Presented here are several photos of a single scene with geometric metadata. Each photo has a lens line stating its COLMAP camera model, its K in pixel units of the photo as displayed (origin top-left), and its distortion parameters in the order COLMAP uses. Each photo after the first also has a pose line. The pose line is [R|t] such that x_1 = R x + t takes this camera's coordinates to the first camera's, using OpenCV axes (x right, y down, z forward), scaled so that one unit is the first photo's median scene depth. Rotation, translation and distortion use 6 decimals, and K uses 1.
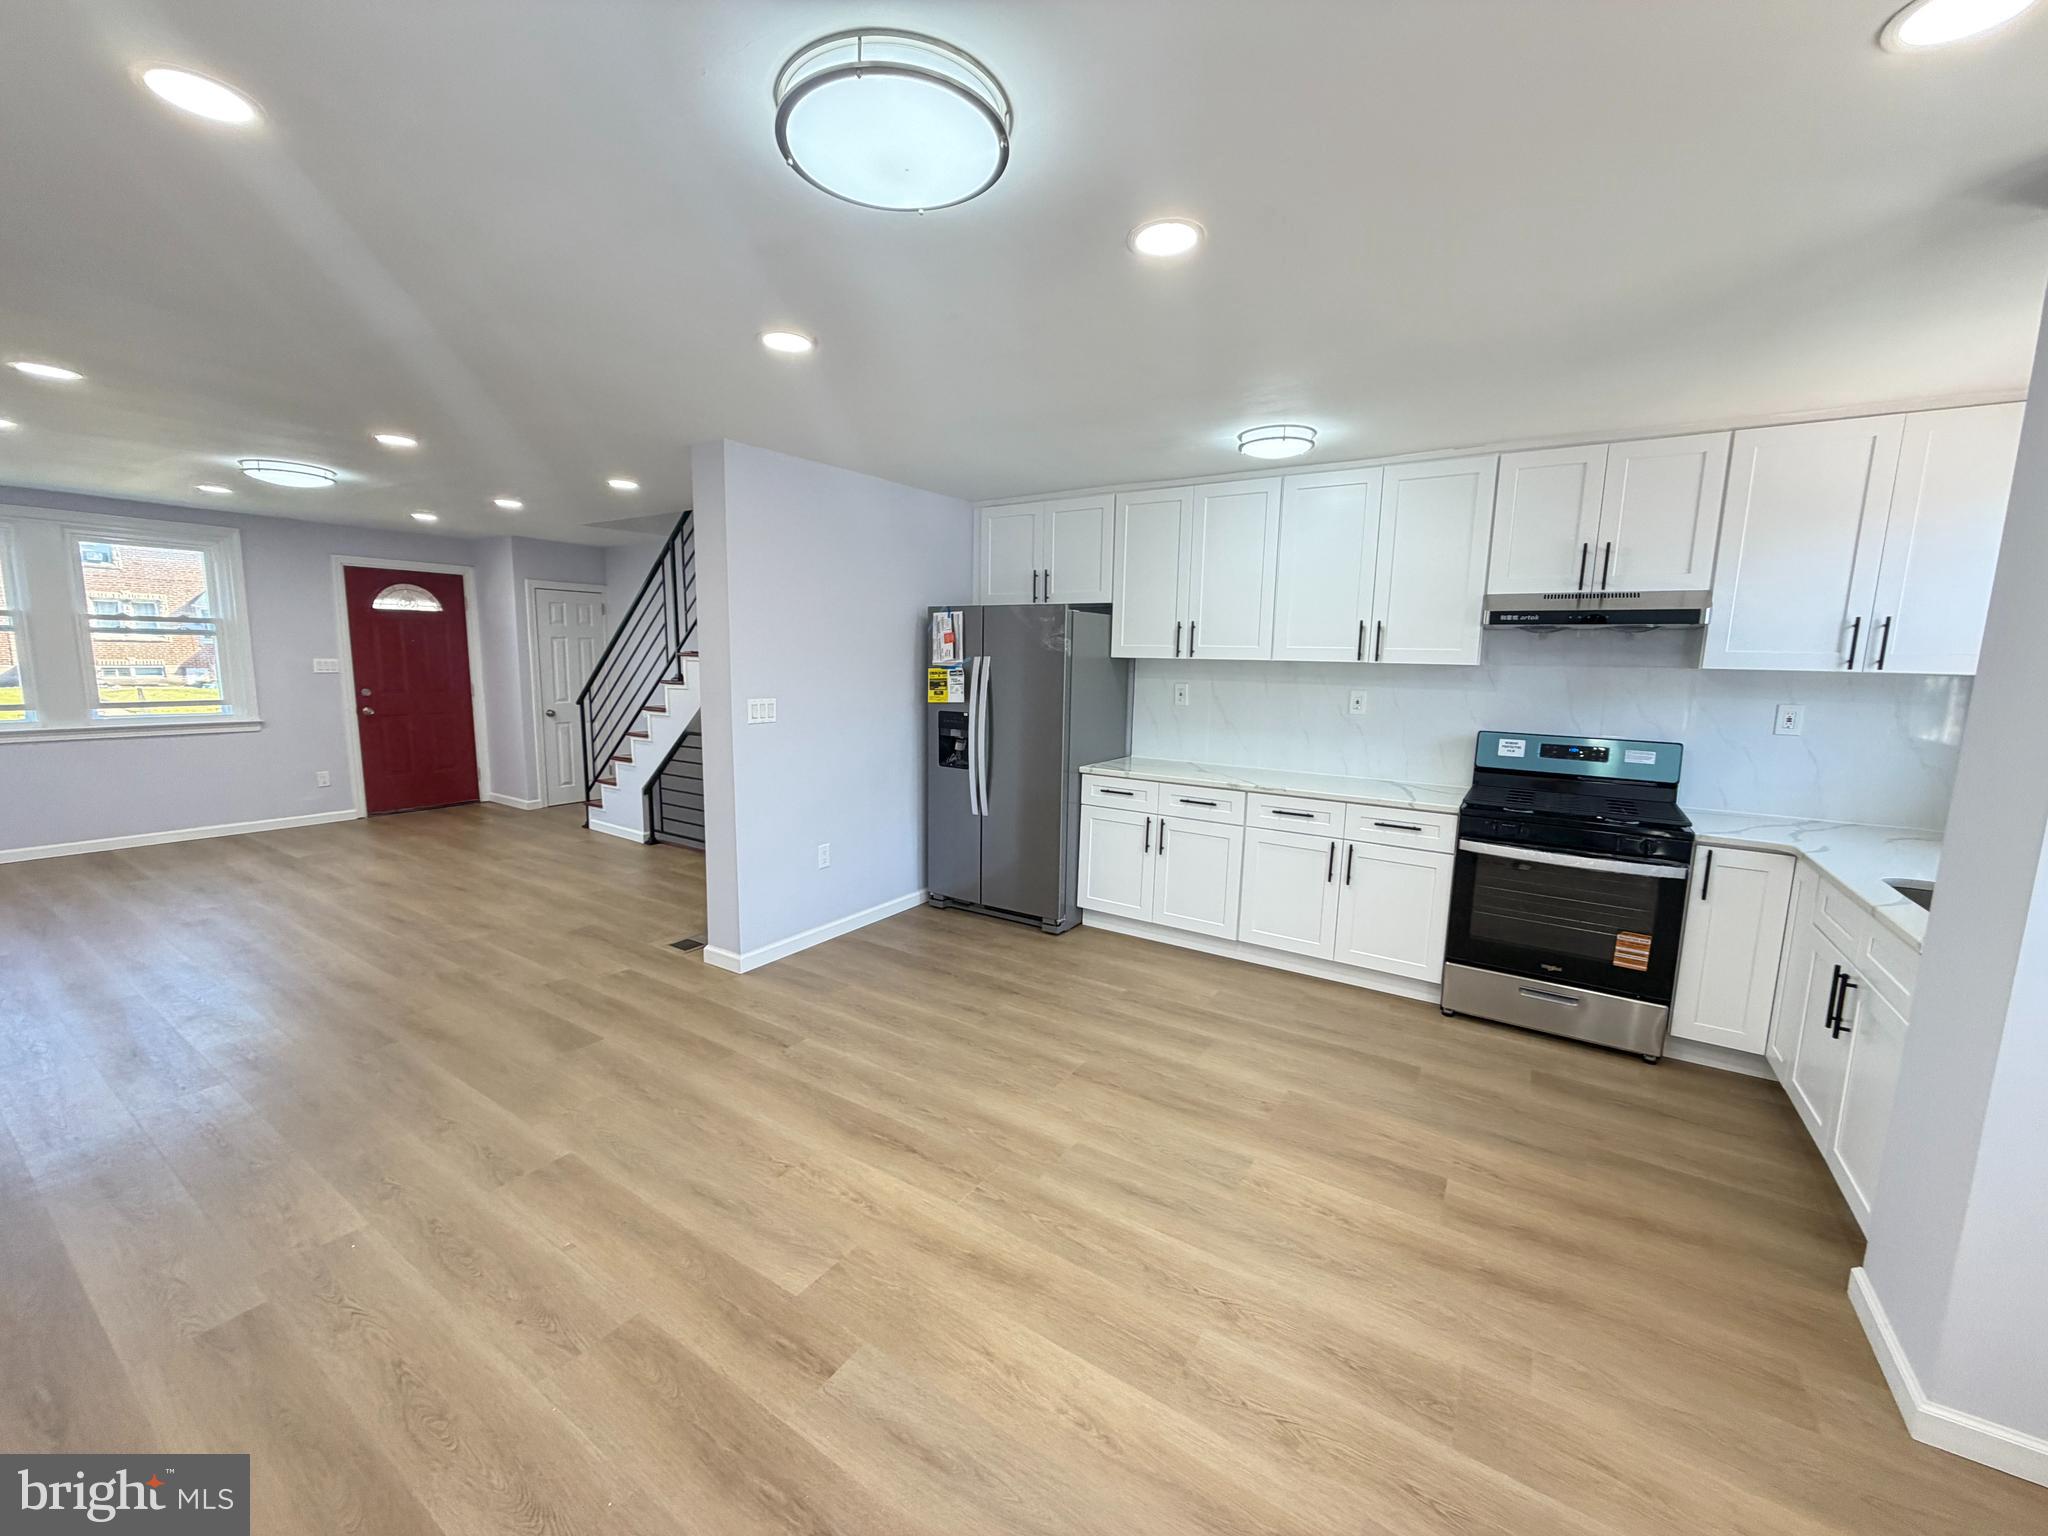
lens RADIAL K [[812.5, 0, 1017.8], [0, 812.5, 768.0], [0, 0, 1]] dist [-0.001240, 0.000129]
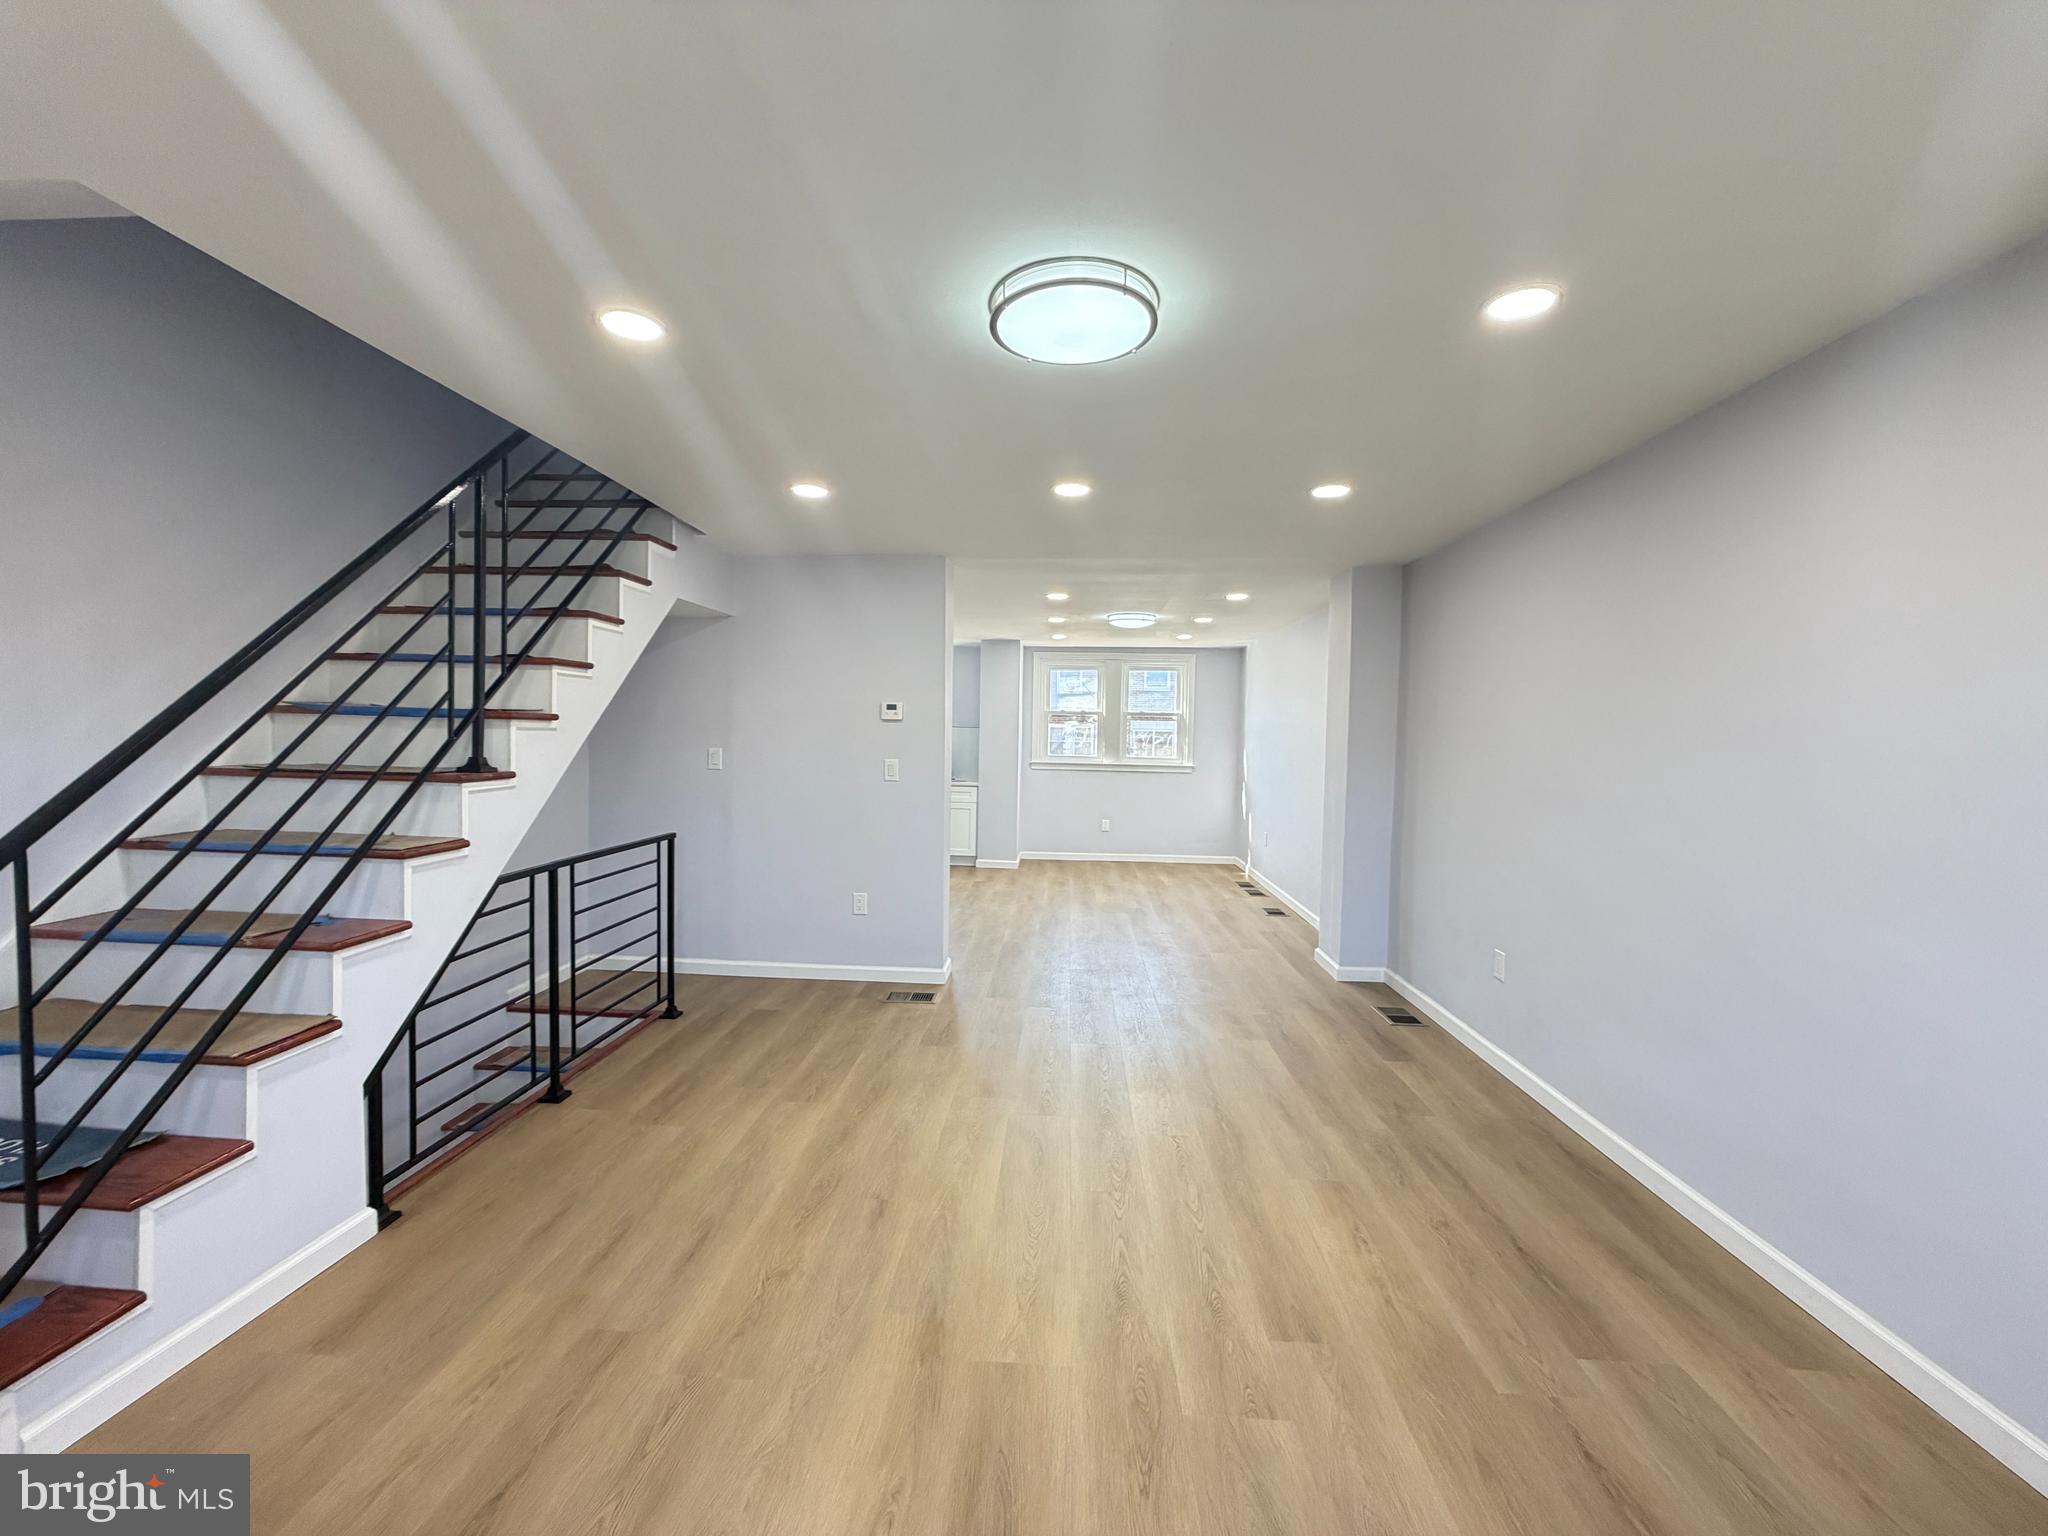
lens RADIAL K [[812.5, 0, 1017.8], [0, 812.5, 768.0], [0, 0, 1]] dist [-0.001240, 0.000129]
pose [[-0.493846, -0.060896, 0.867414, -1.317161], [0.097287, 0.987412, 0.124709, -0.187661], [-0.864090, 0.145975, -0.481705, 1.312465]]
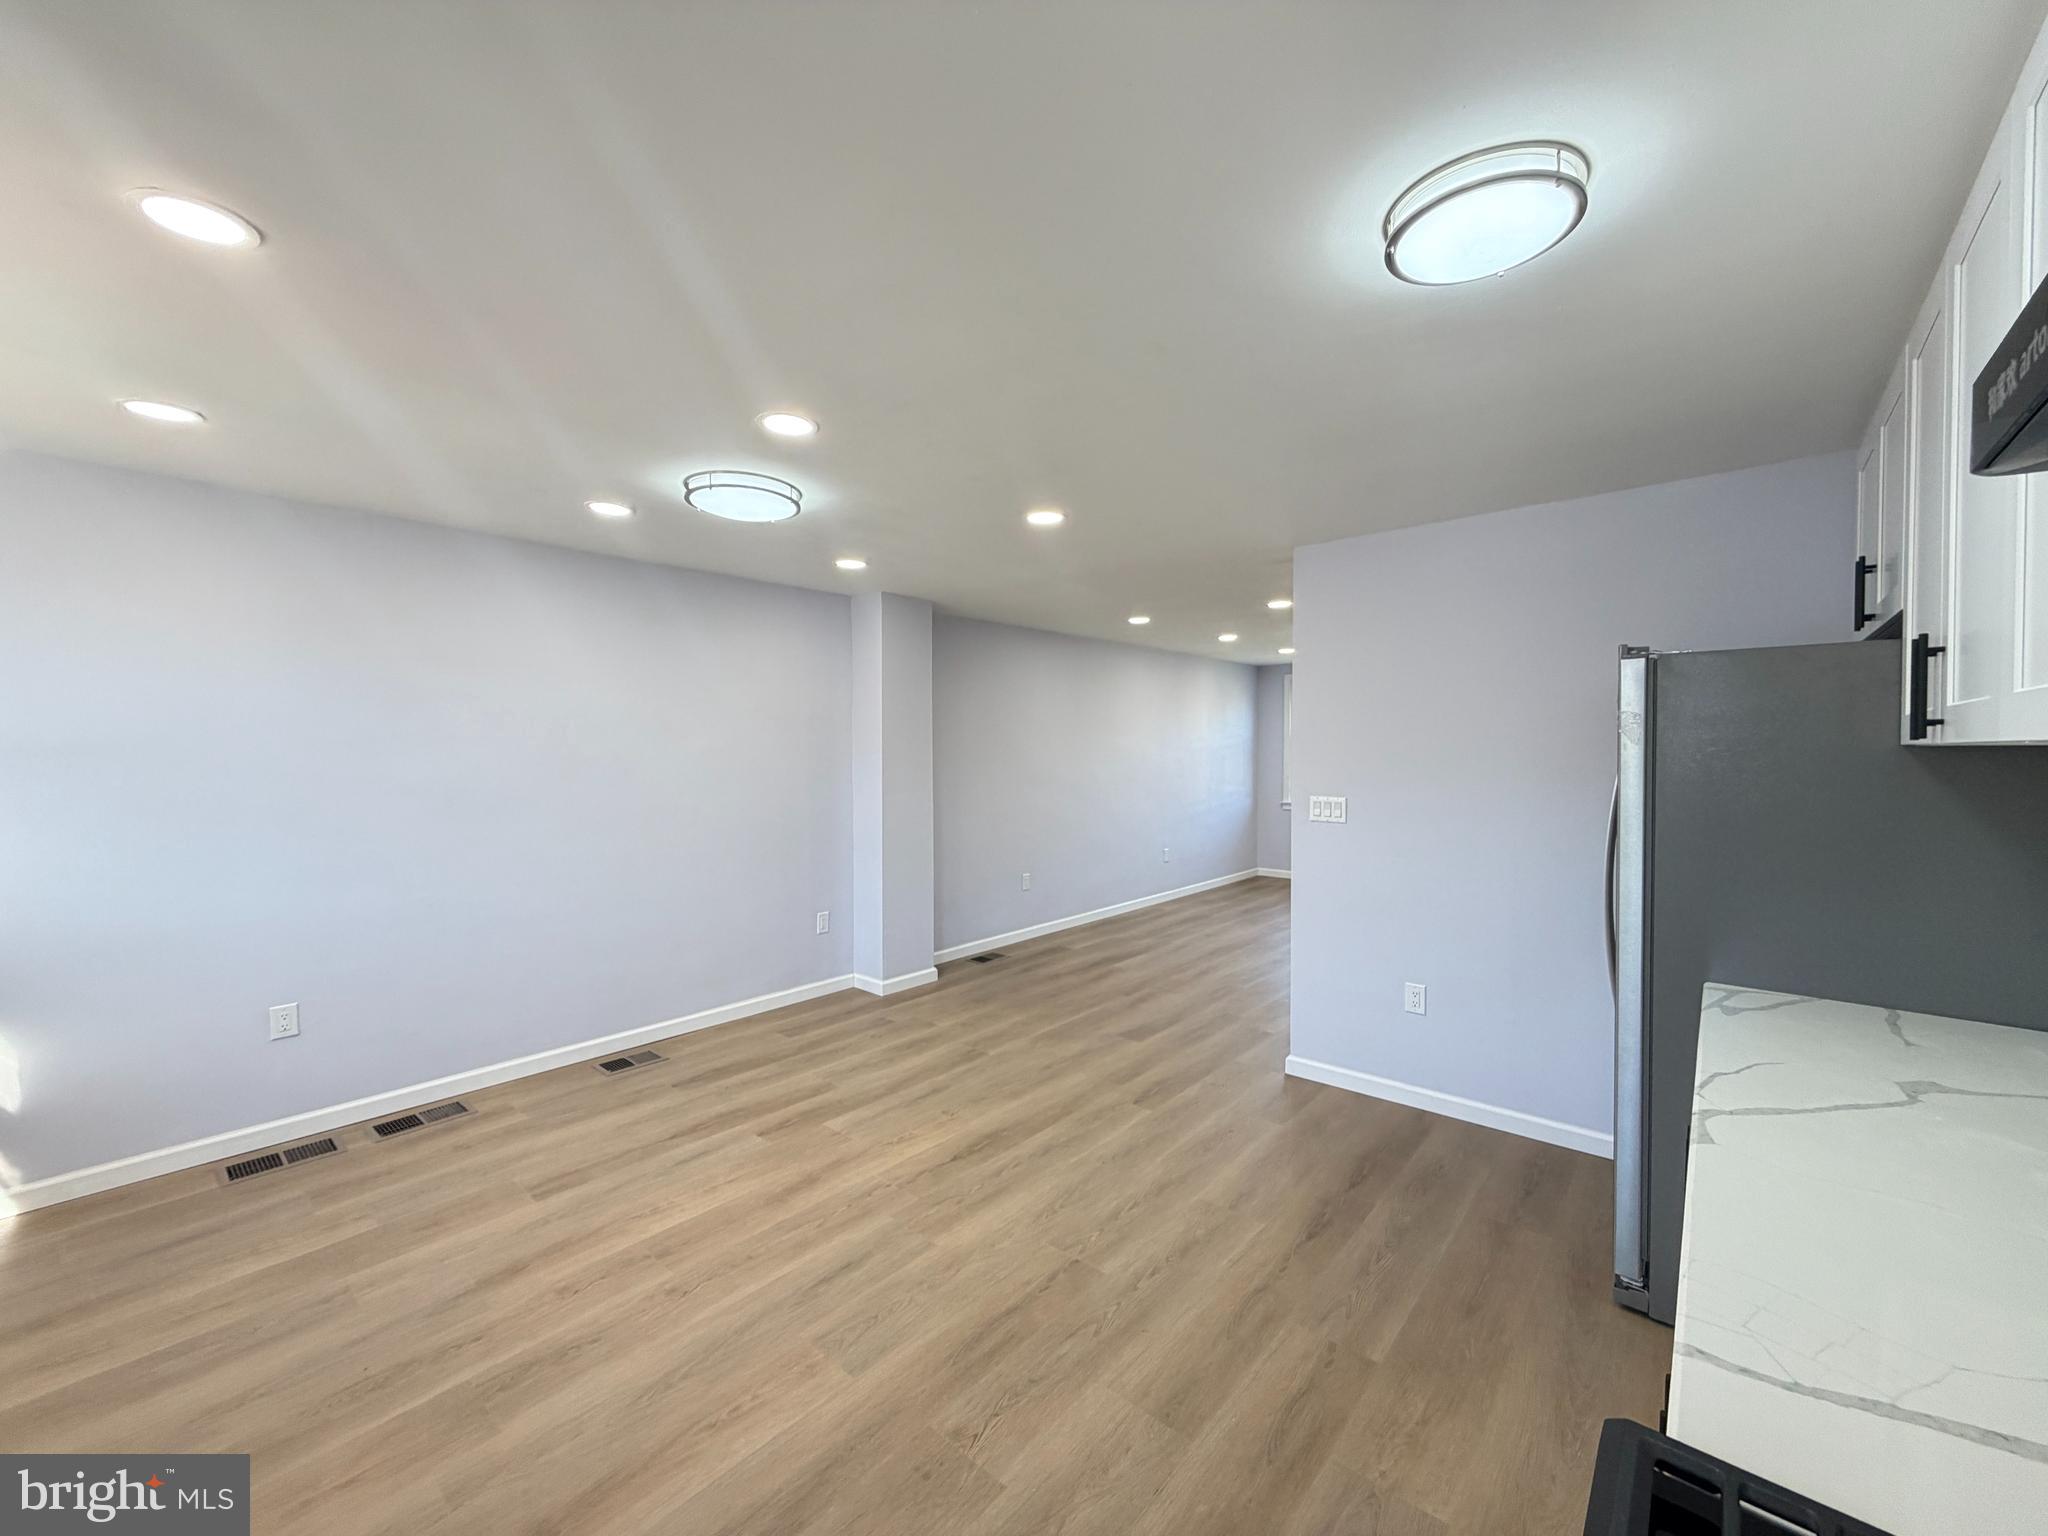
lens RADIAL K [[812.5, 0, 1017.8], [0, 812.5, 768.0], [0, 0, 1]] dist [-0.001240, 0.000129]
pose [[-0.134455, 0.004559, -0.990909, 0.596813], [-0.141146, 0.989705, 0.023706, -0.078746], [0.980816, 0.143050, -0.132428, 0.674945]]
